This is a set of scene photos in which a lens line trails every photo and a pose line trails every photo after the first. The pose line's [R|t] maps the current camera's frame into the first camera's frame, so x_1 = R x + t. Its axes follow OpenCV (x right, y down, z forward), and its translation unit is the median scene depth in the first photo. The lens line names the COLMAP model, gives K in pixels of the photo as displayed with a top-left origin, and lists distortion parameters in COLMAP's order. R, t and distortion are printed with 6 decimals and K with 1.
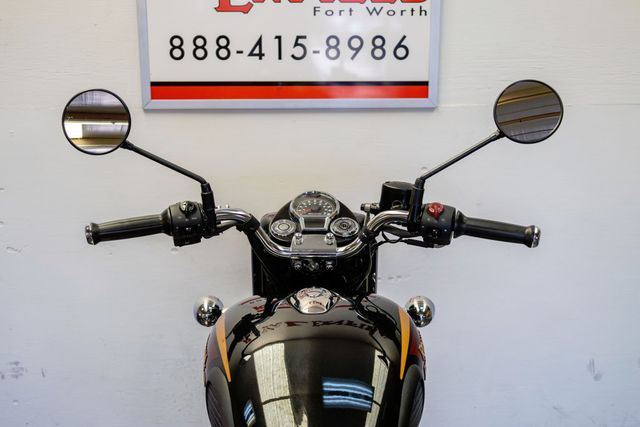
lens RADIAL K [[870.3, 0, 320.0], [0, 870.3, 213.5], [0, 0, 1]] dist [0.009511, -0.011697]
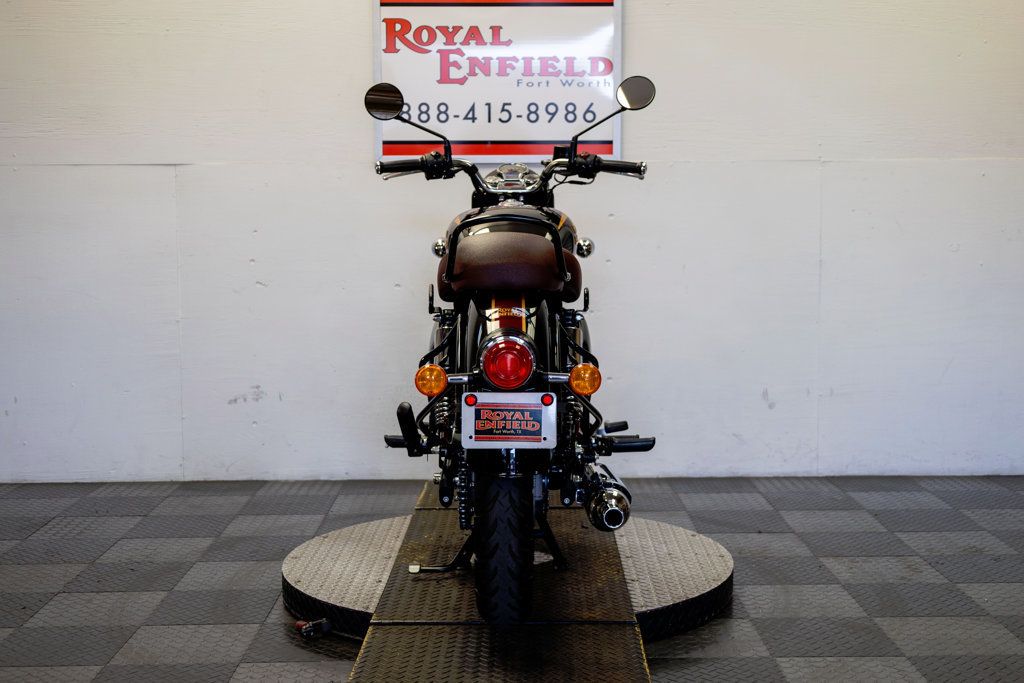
lens RADIAL K [[1392.5, 0, 512.0], [0, 1392.5, 341.5], [0, 0, 1]] dist [0.009511, -0.011697]
pose [[0.999702, -0.000456, -0.024420, 0.032817], [-0.003049, 0.989671, -0.143325, 0.404768], [0.024233, 0.143357, 0.989374, -0.878661]]
